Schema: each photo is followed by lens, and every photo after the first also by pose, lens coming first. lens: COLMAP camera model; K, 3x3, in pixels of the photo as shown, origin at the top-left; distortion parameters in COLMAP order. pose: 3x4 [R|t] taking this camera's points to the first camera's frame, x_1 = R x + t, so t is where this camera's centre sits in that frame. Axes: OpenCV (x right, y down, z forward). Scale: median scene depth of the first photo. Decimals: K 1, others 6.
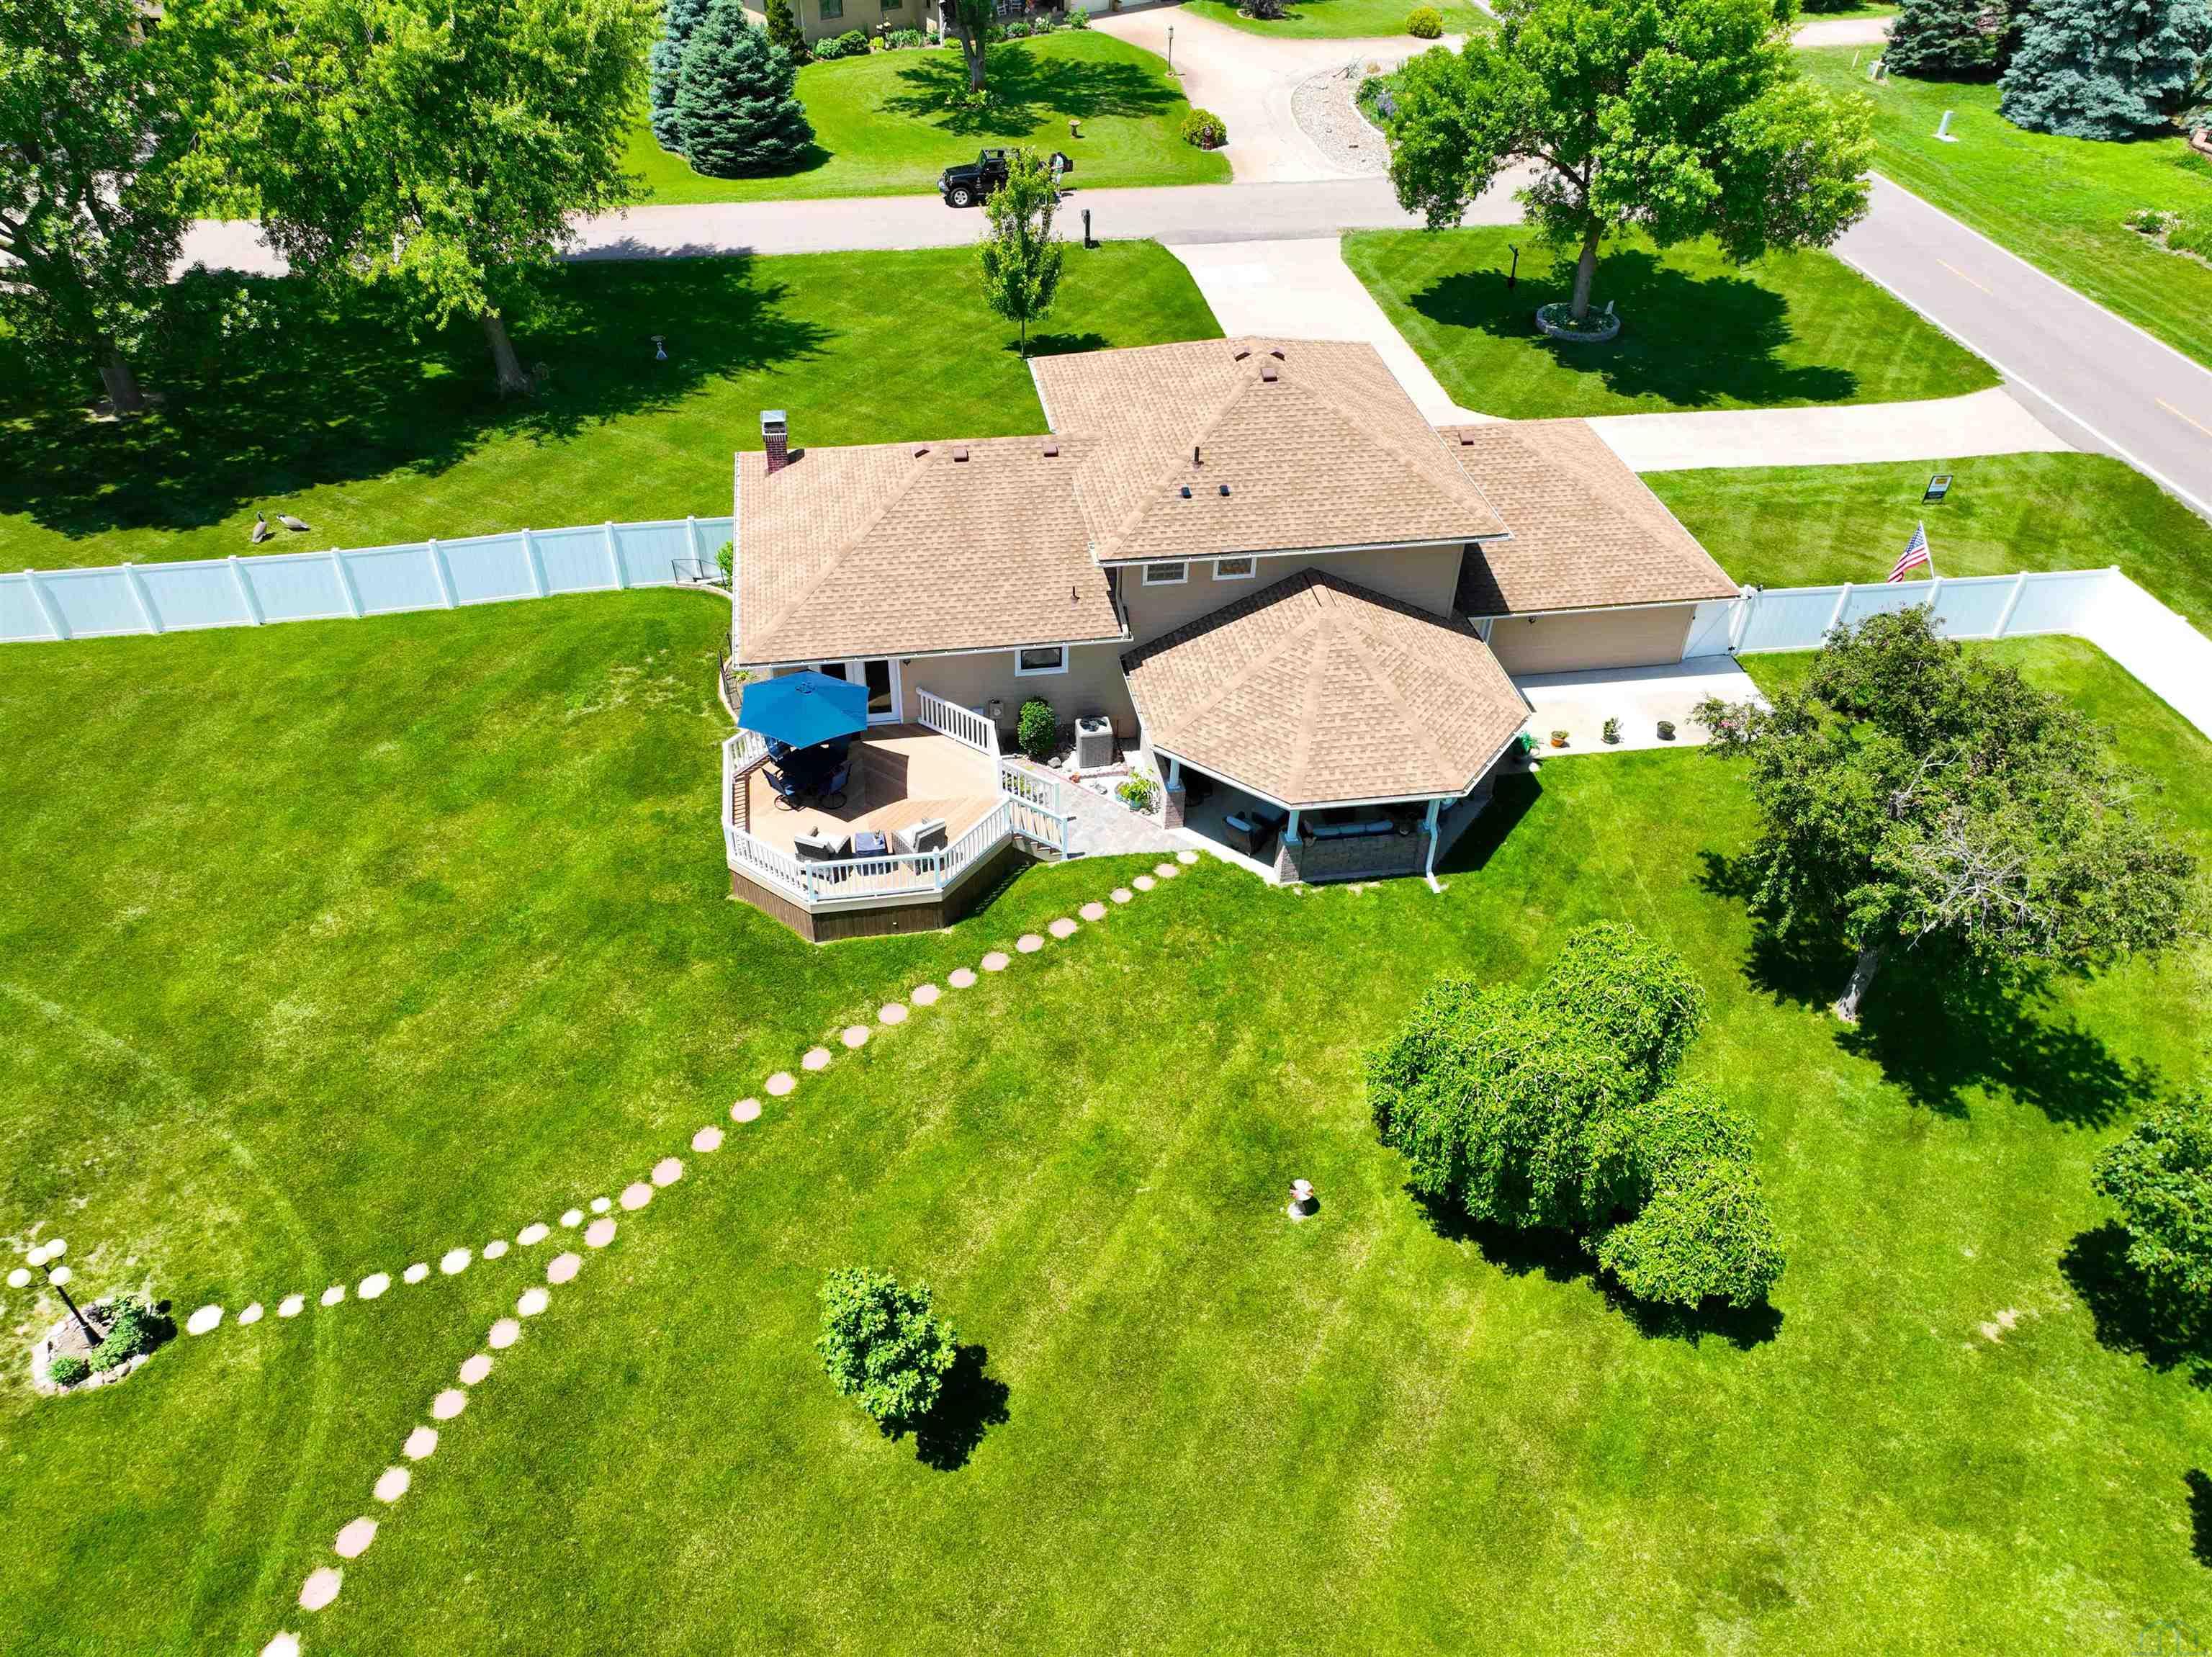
lens RADIAL K [[1542.6, 0, 1096.2], [0, 1542.6, 868.1], [0, 0, 1]] dist [-0.002268, 0.004201]
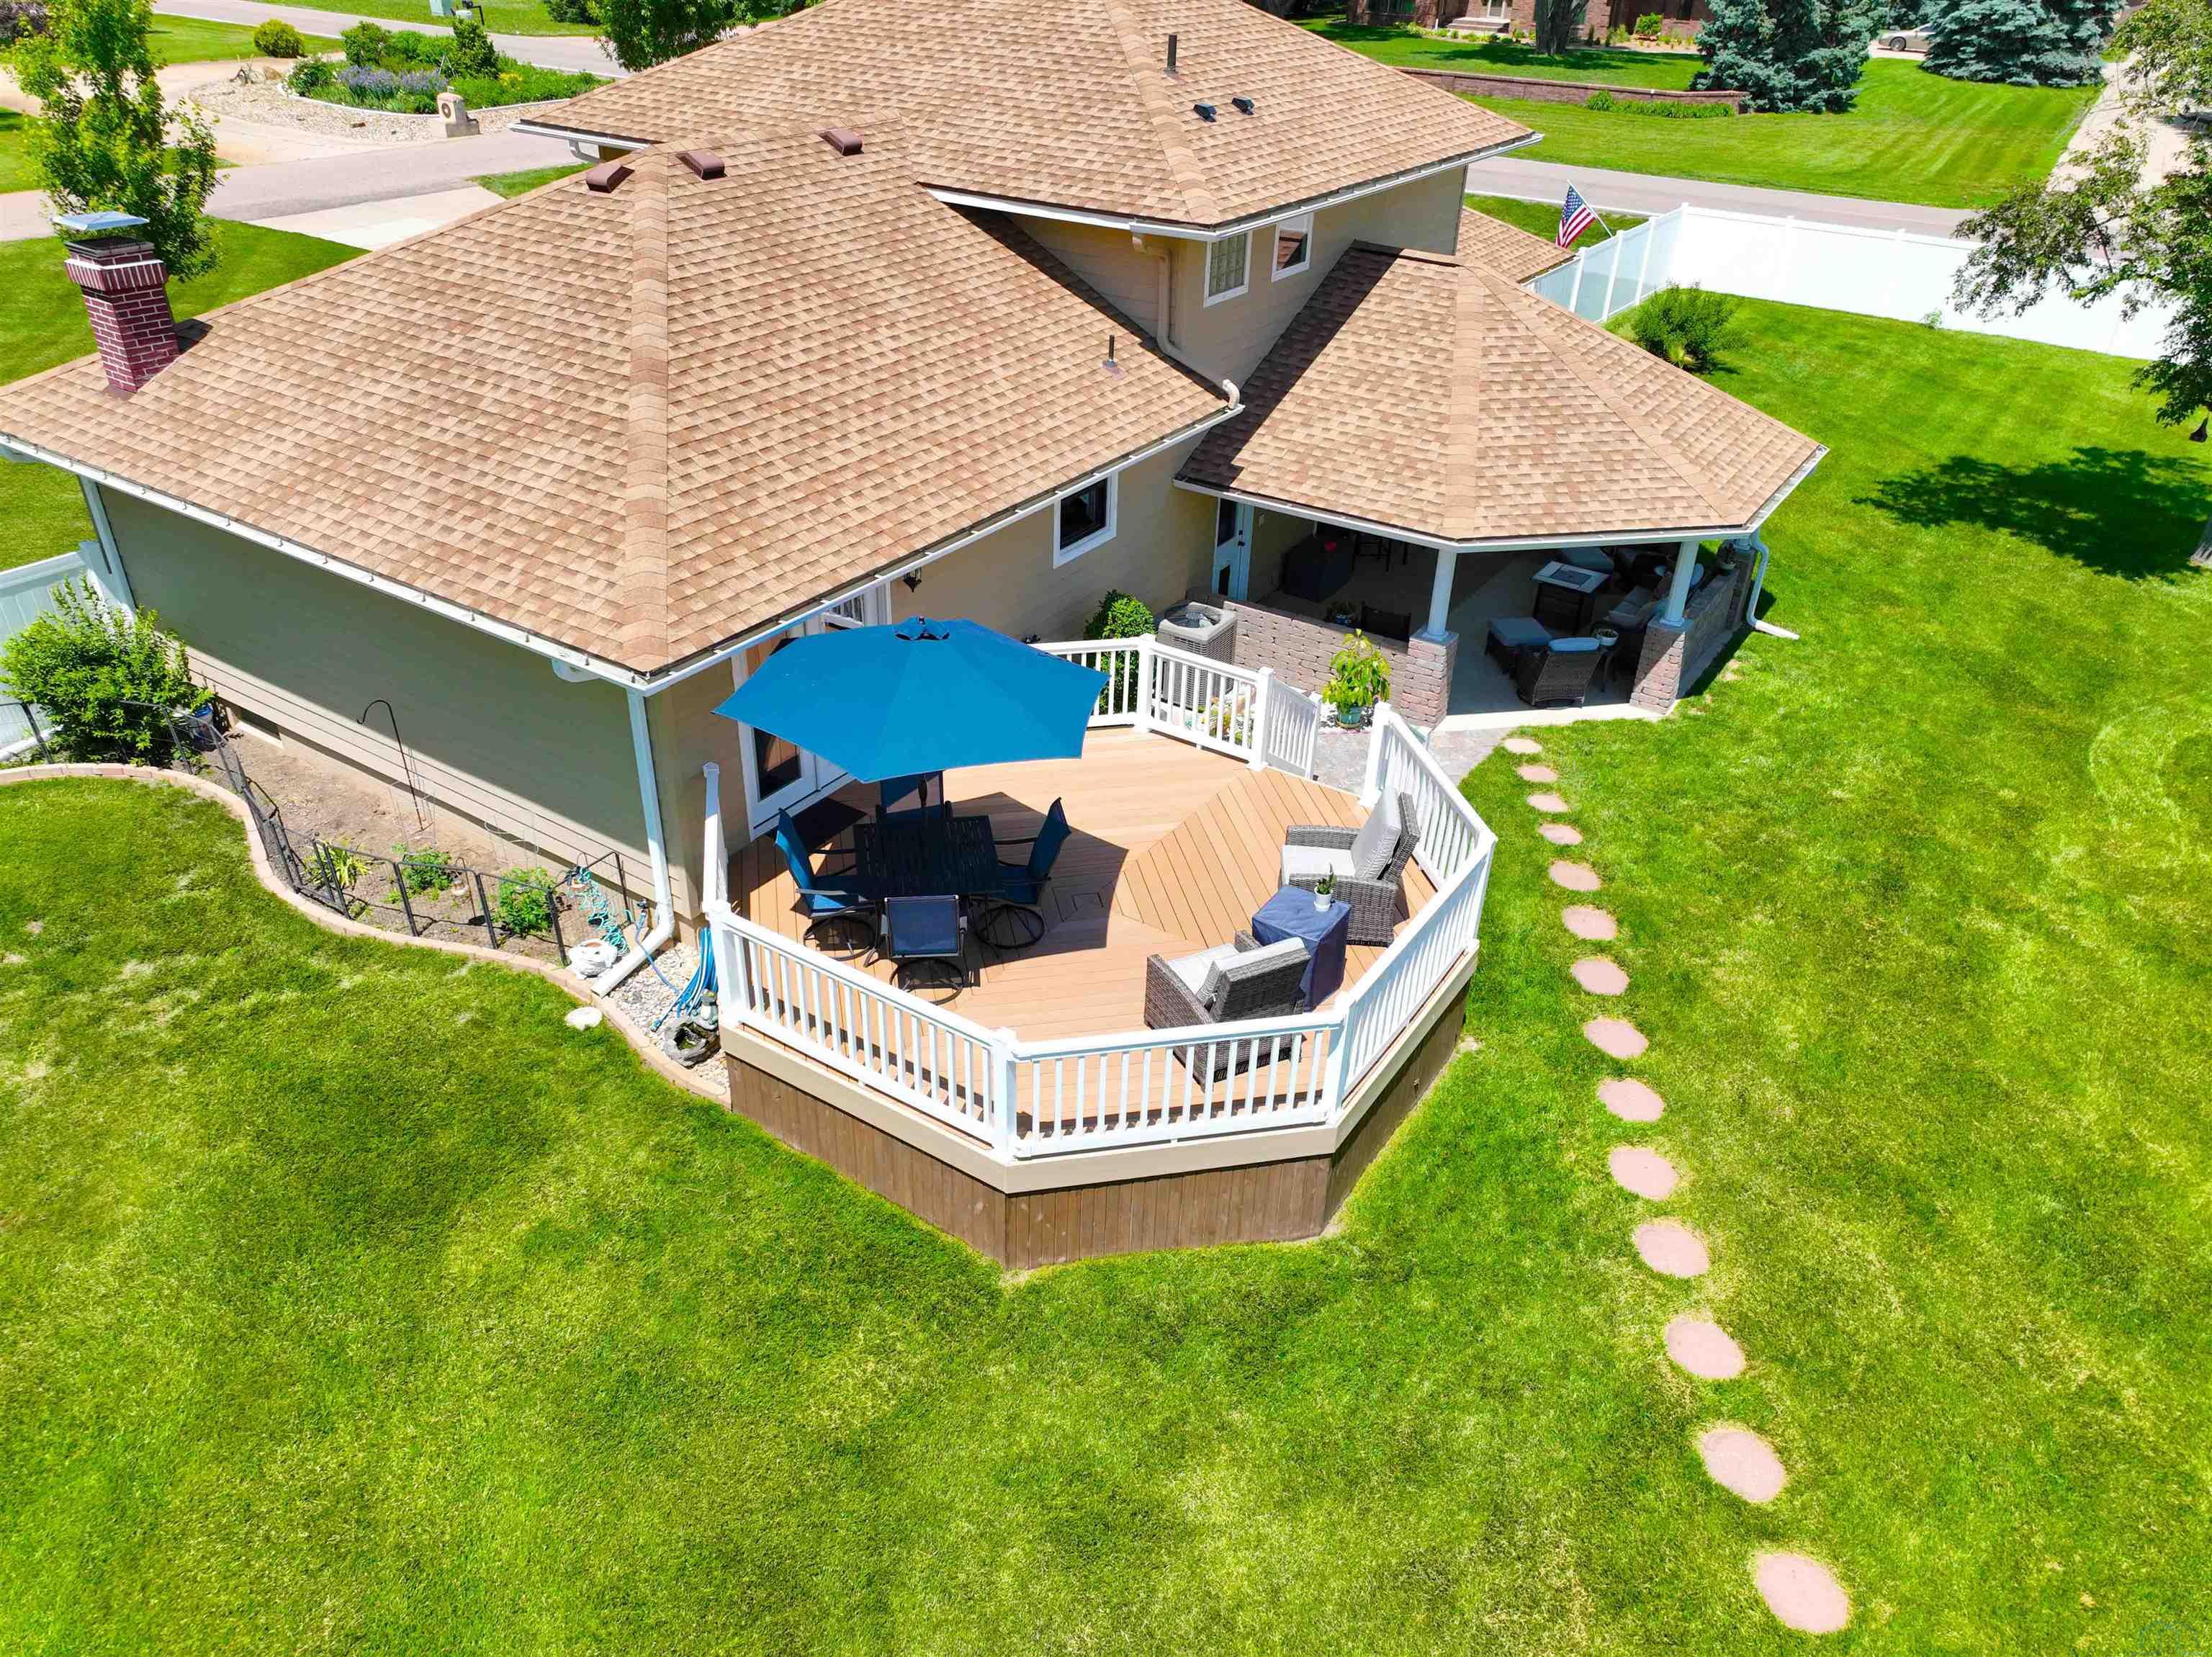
lens RADIAL K [[1562.4, 0, 1098.9], [0, 1562.4, 825.5], [0, 0, 1]] dist [-0.000377, 0.005446]
pose [[0.679490, -0.381277, 0.626835, -0.392551], [0.470747, 0.881881, 0.026120, -0.066245], [-0.562753, 0.277332, 0.778714, 0.694620]]
